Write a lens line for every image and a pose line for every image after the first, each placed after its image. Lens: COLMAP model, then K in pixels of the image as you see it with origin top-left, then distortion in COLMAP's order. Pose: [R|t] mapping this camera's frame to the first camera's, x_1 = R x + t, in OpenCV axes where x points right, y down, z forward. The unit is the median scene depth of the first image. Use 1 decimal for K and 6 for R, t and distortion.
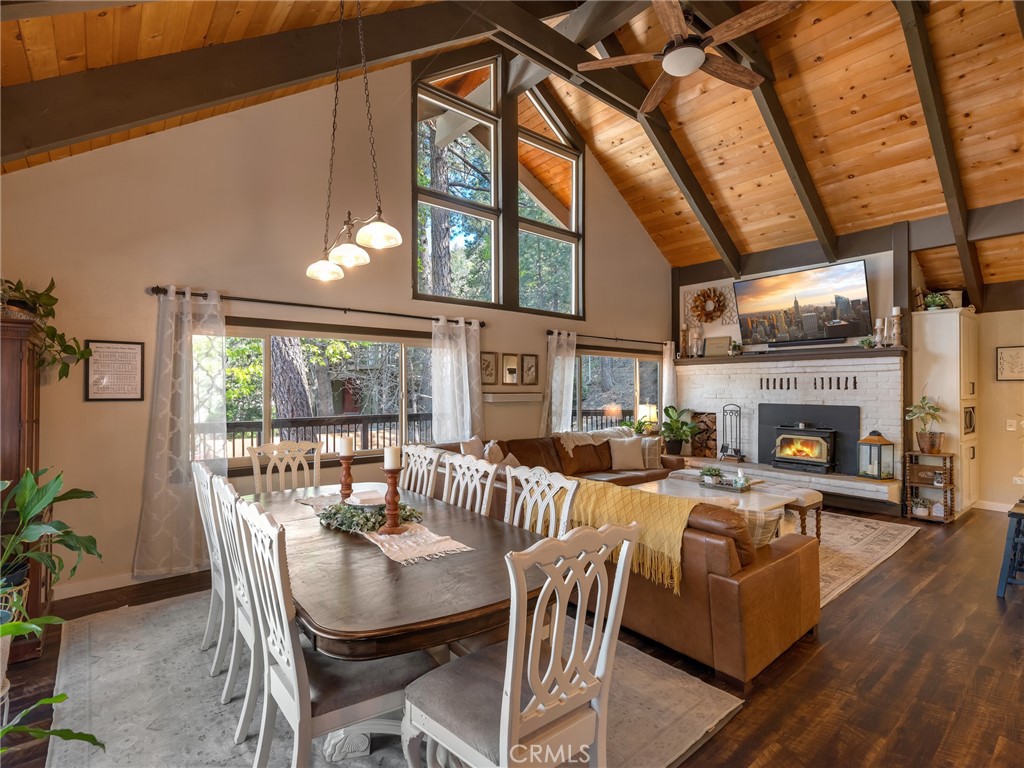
lens RADIAL K [[501.7, 0, 512.2], [0, 501.7, 385.8], [0, 0, 1]] dist [-0.001916, -0.000495]
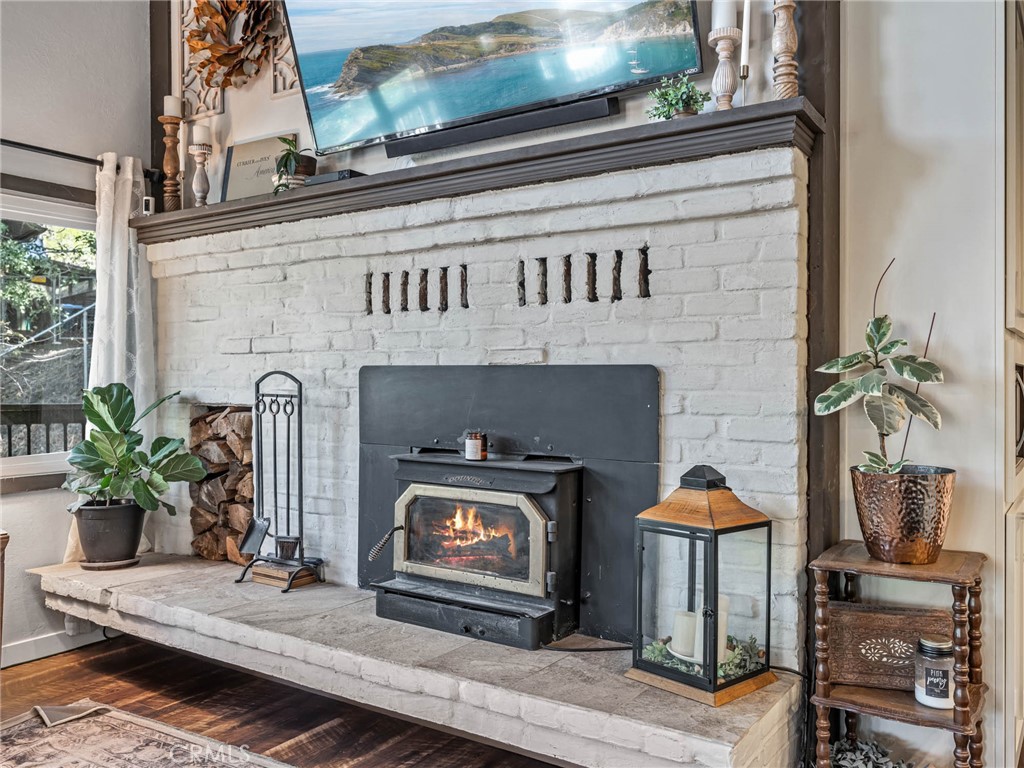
lens RADIAL K [[835.8, 0, 512.0], [0, 835.8, 382.9], [0, 0, 1]] dist [-0.003306, -0.001898]
pose [[0.959005, -0.004395, 0.283355, 0.507845], [0.001251, 0.999936, 0.011276, 0.044494], [-0.283386, -0.010460, 0.958949, 0.626493]]
